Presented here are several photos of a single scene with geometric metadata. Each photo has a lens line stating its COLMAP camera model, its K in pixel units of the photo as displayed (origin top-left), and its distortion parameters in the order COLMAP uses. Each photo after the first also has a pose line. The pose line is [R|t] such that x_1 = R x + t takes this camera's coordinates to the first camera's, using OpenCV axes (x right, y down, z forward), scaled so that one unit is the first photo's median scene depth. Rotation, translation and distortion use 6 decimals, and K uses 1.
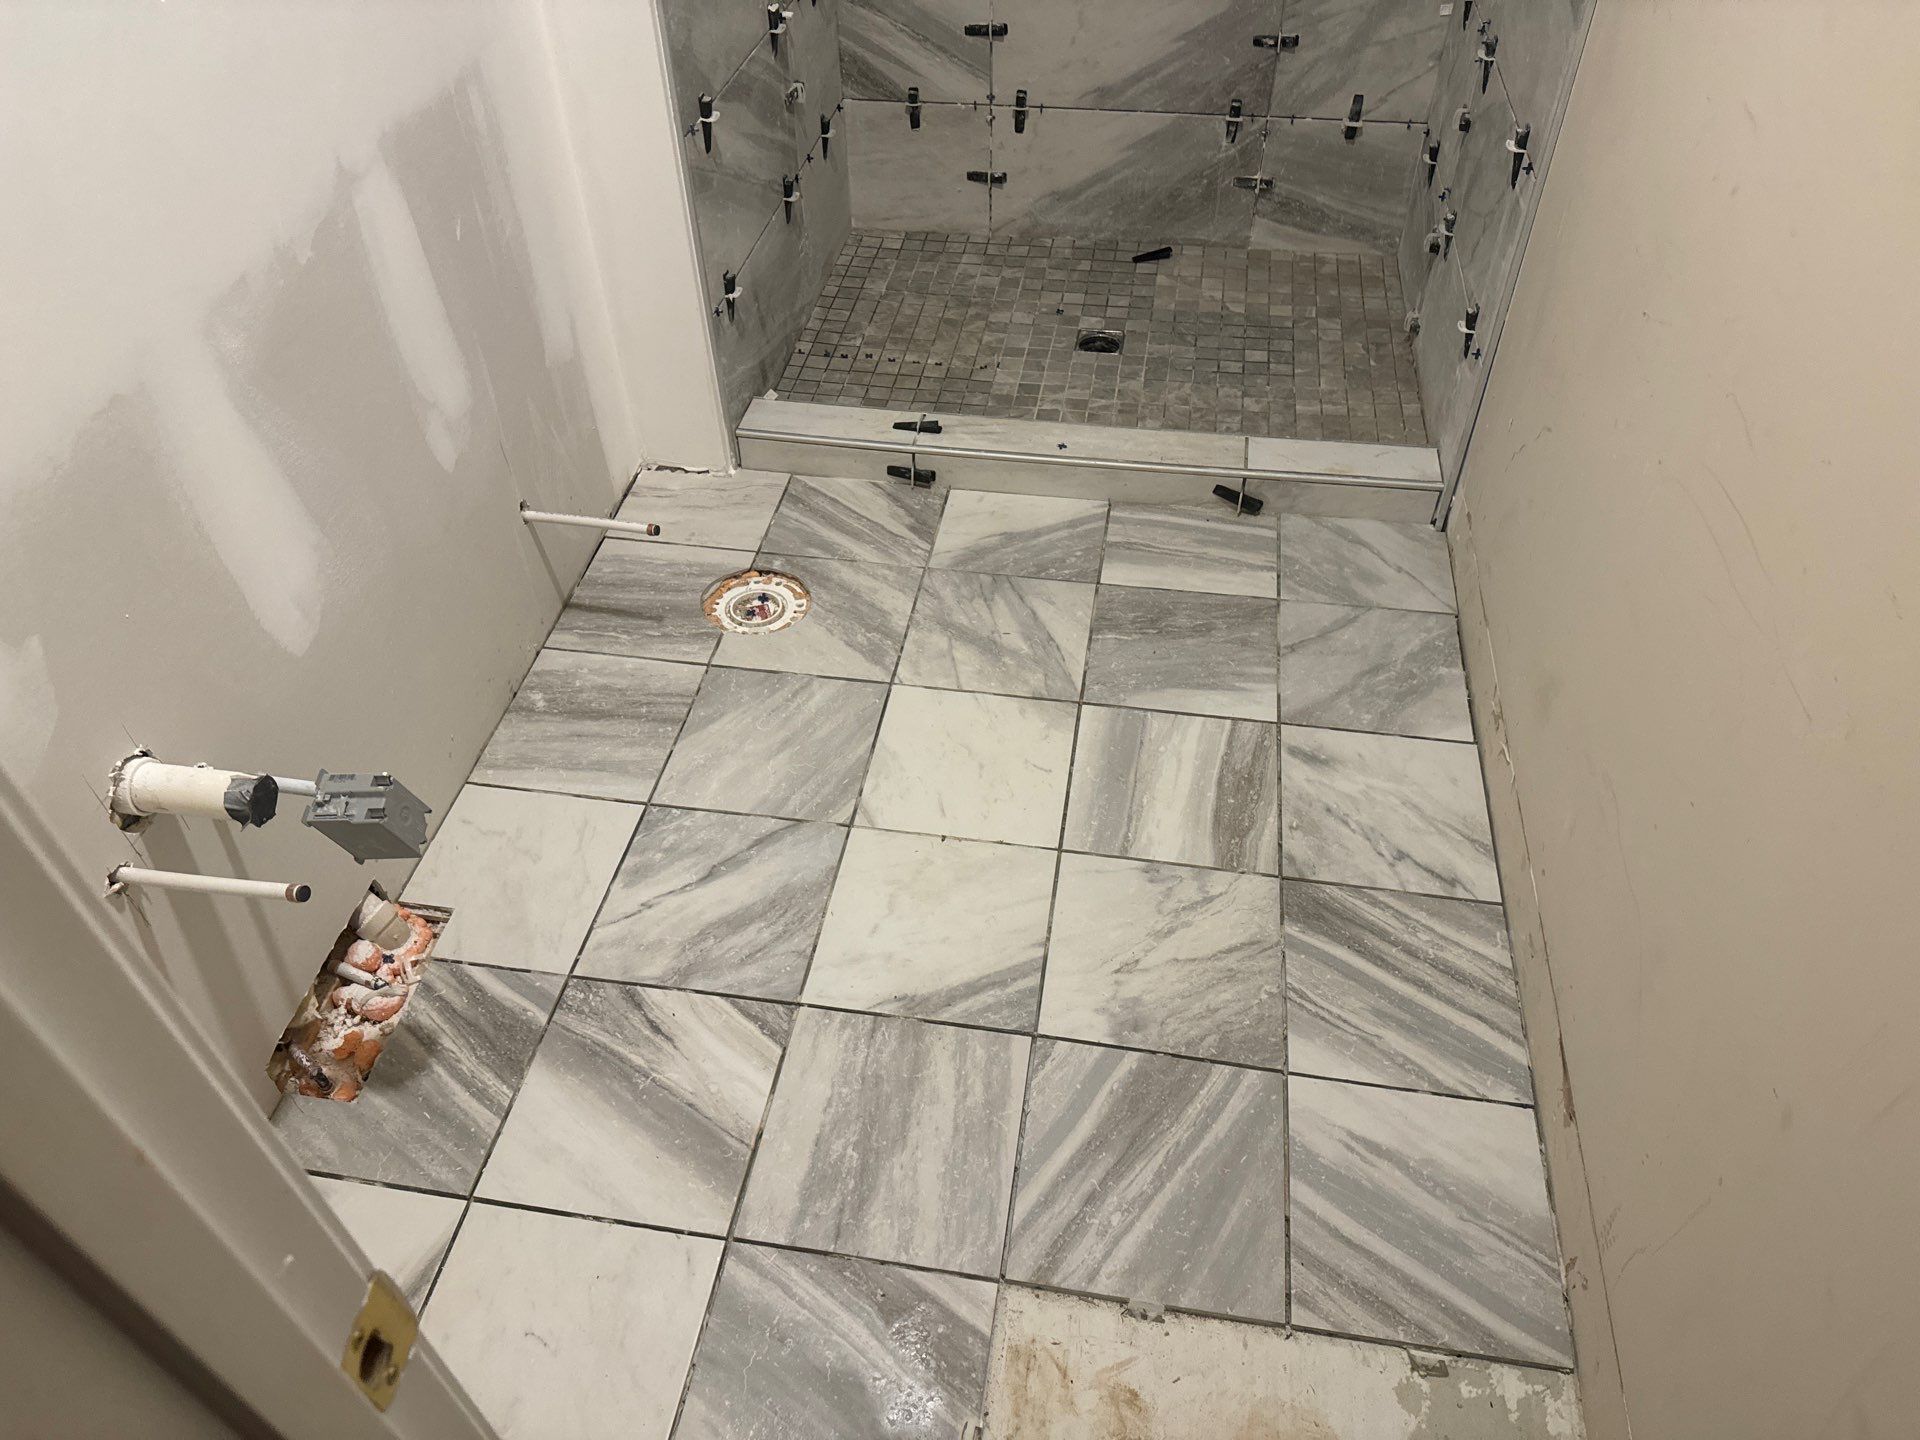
lens RADIAL K [[1358.1, 0, 957.7], [0, 1358.1, 721.8], [0, 0, 1]] dist [0.050095, -0.065033]
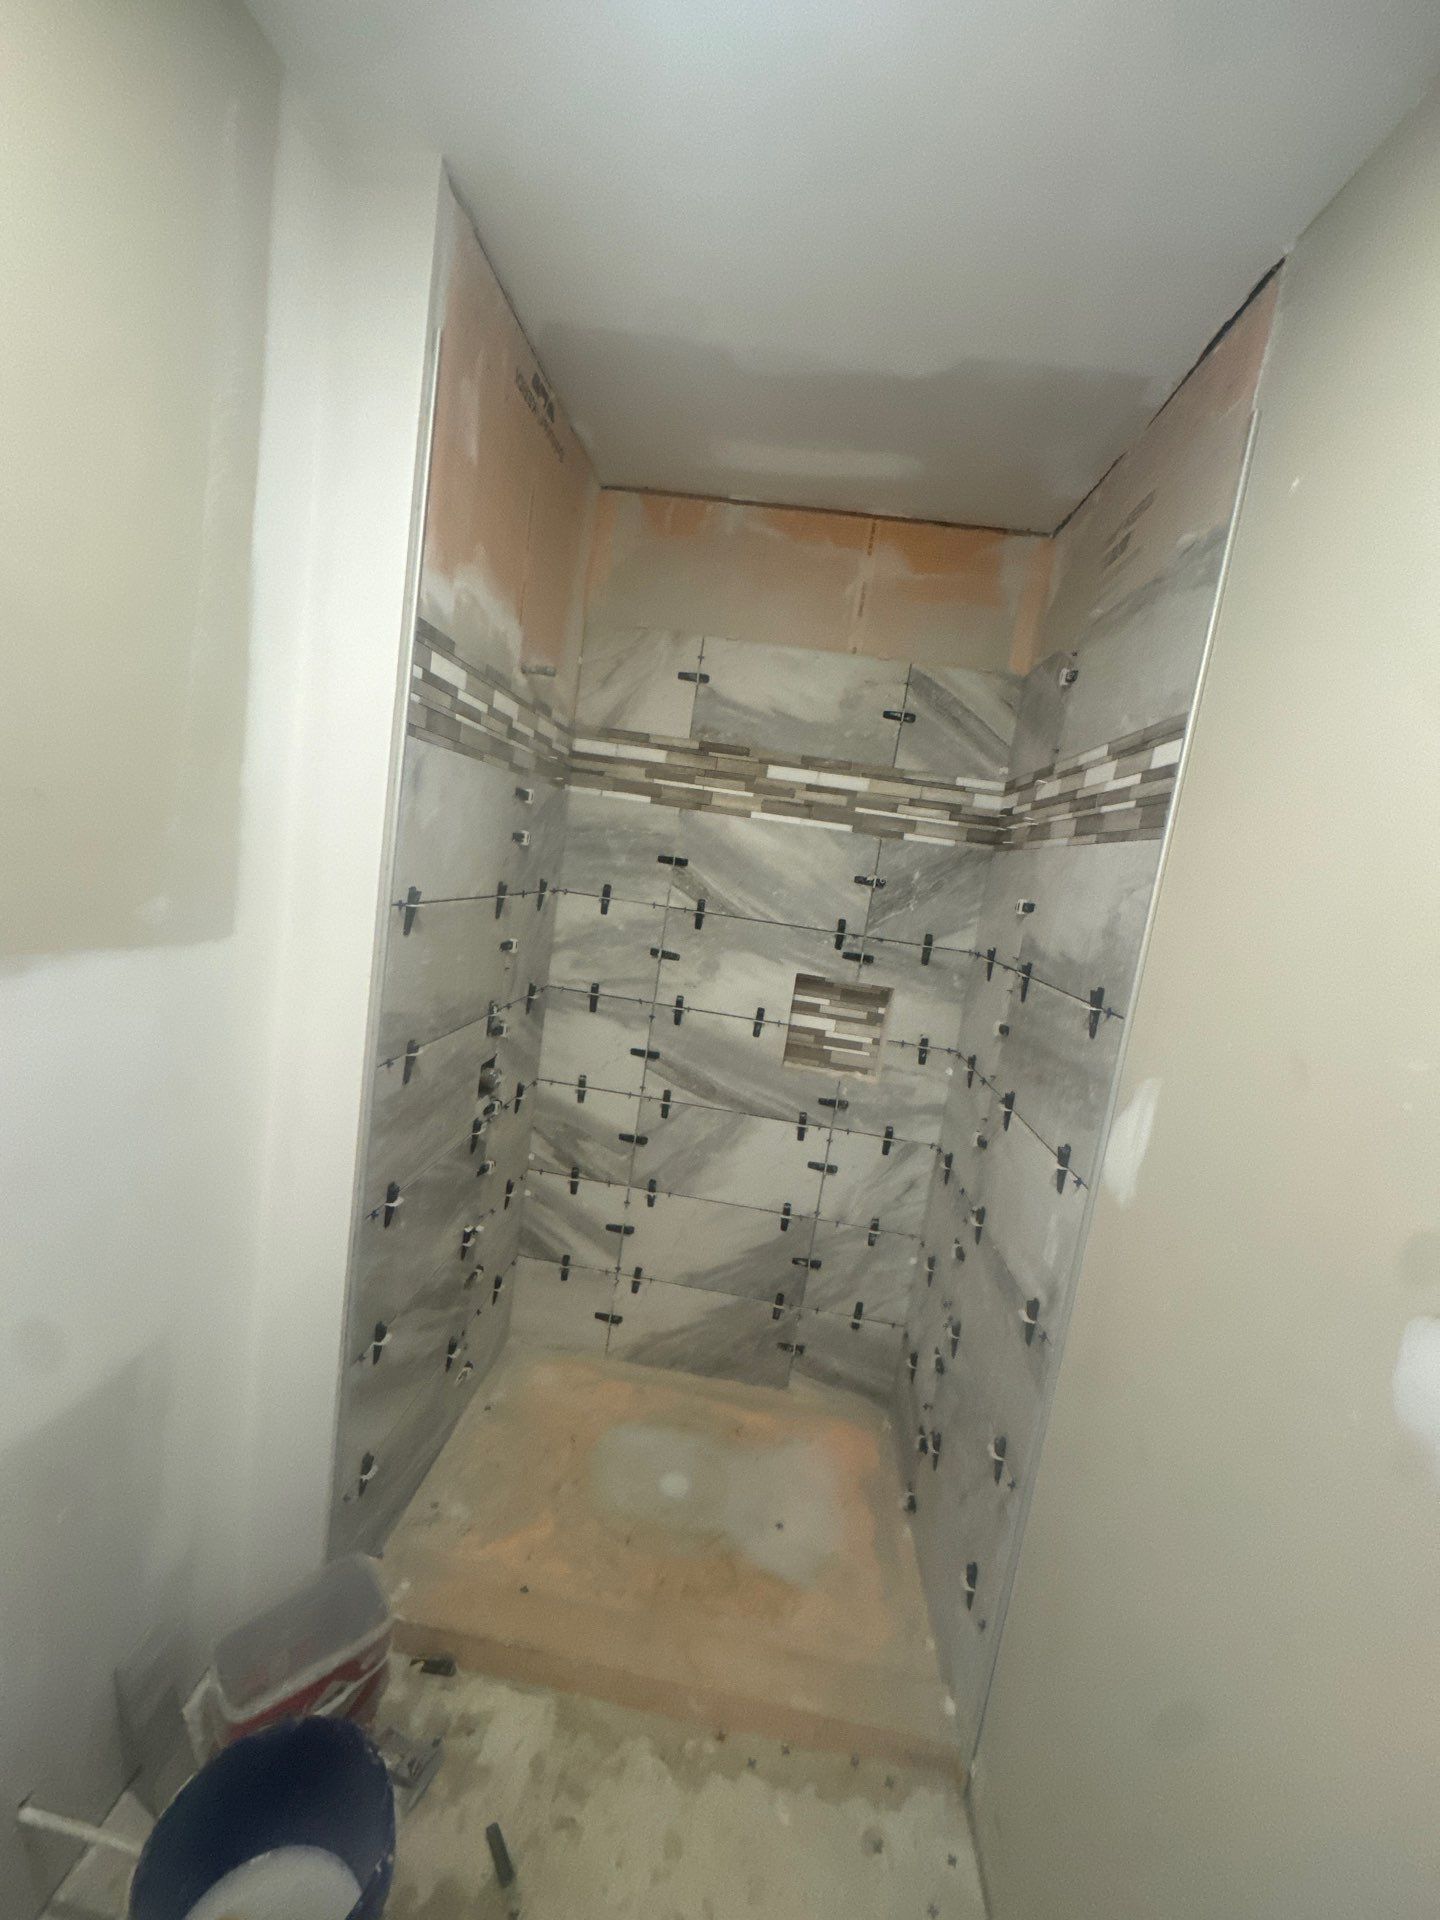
lens RADIAL K [[777.0, 0, 720.0], [0, 777.0, 960.0], [0, 0, 1]] dist [0.000427, -0.000123]
pose [[0.985063, 0.146637, 0.090267, 0.008316], [-0.061984, 0.791040, -0.608616, -0.221132], [-0.160651, 0.593930, 0.788314, 0.123968]]
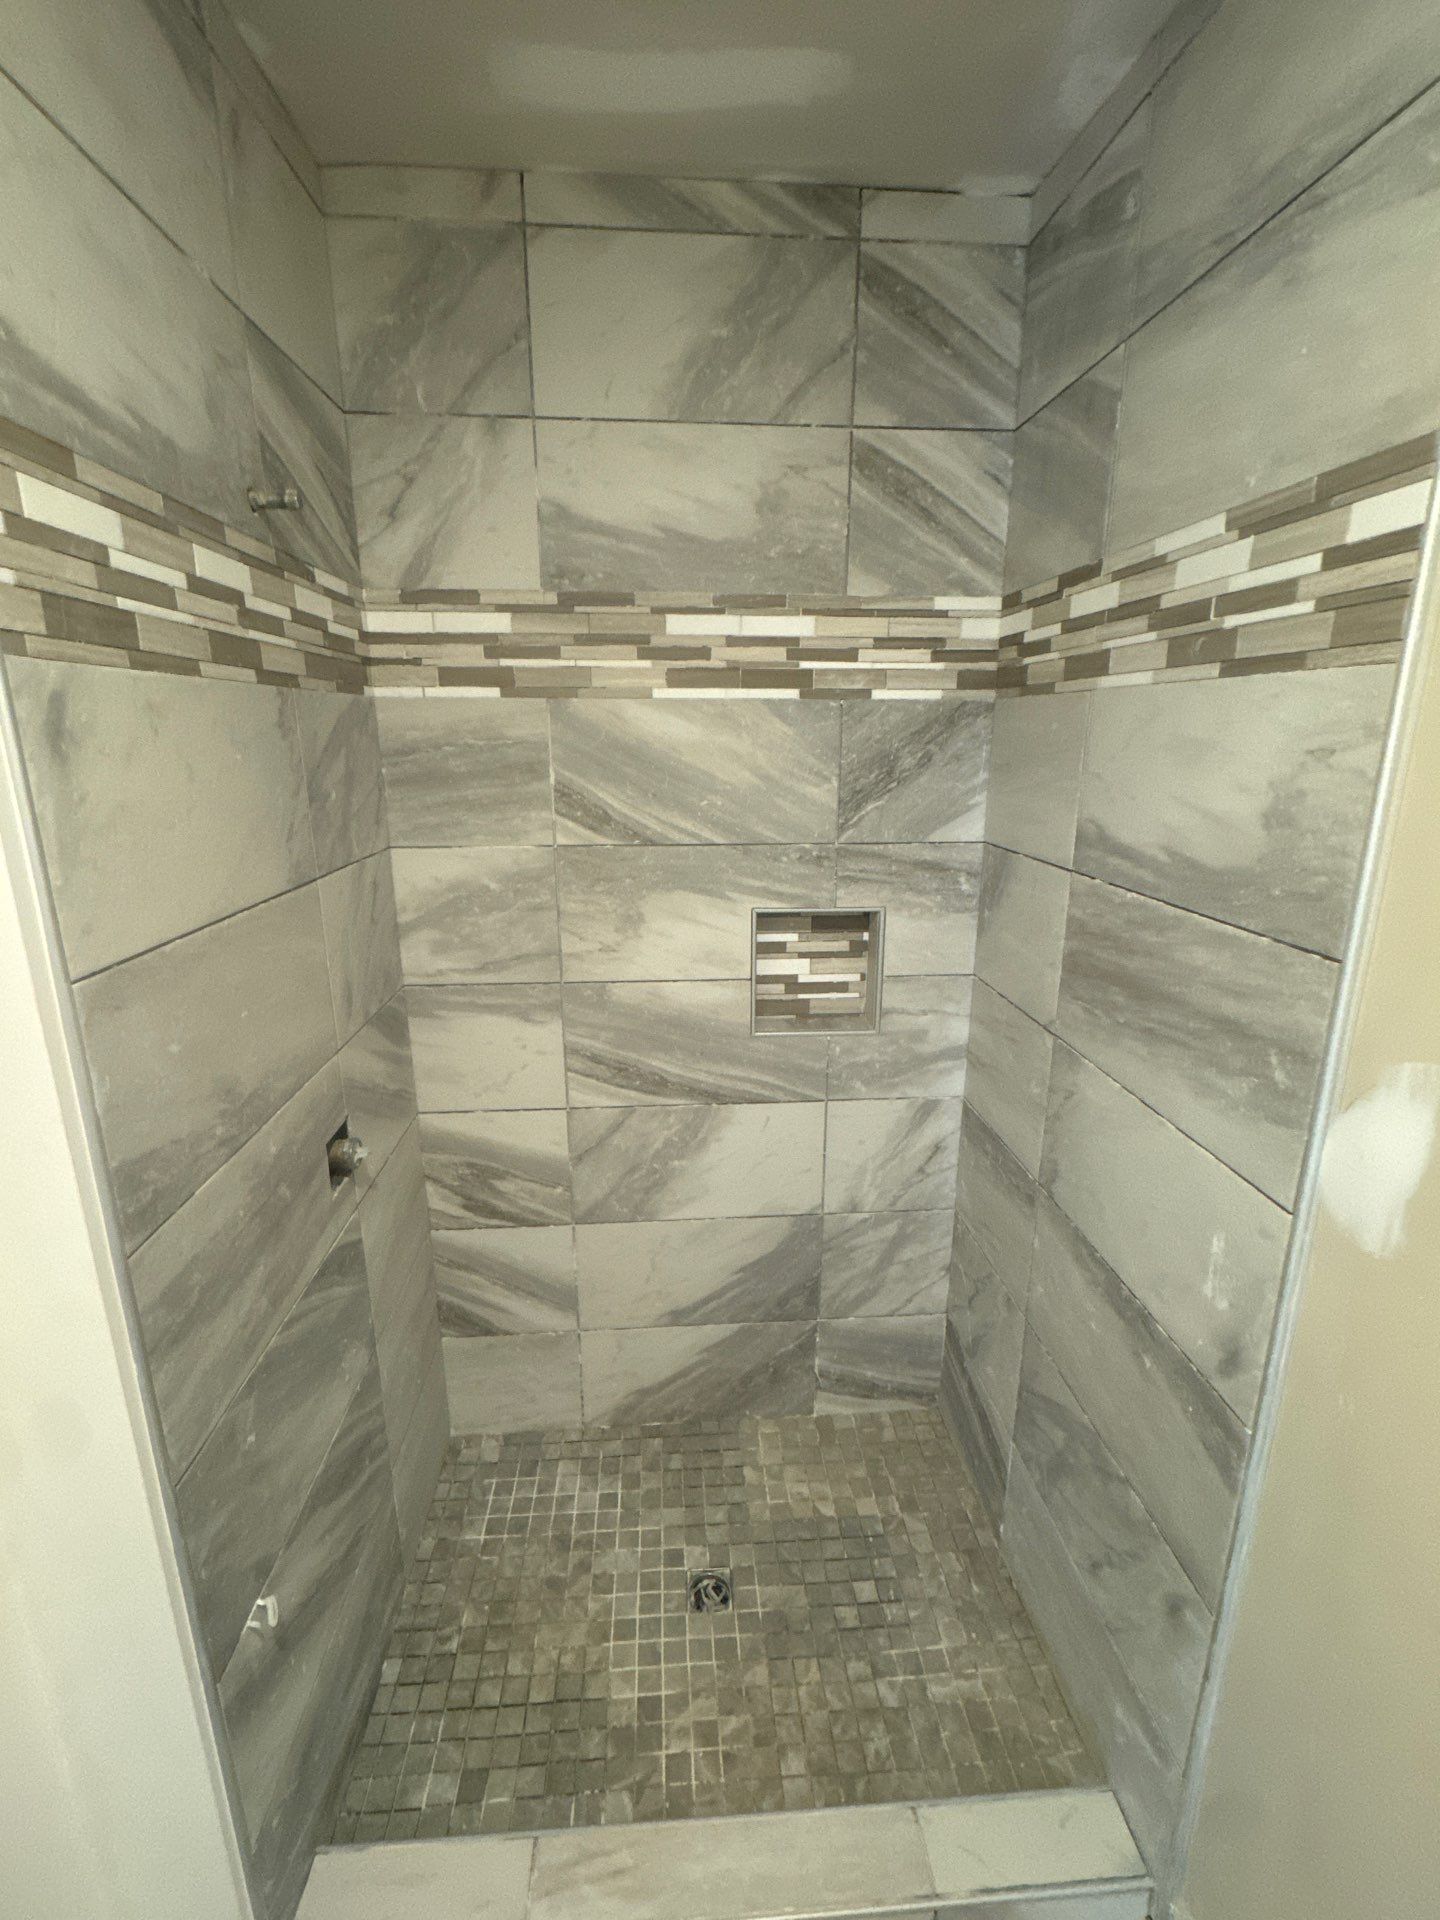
lens RADIAL K [[854.6, 0, 719.9], [0, 854.6, 959.1], [0, 0, 1]] dist [-0.002458, -0.000108]
pose [[0.973320, -0.044888, 0.225020, -0.007345], [0.151463, 0.862352, -0.483123, -0.367872], [-0.172360, 0.504315, 0.846143, 0.236516]]
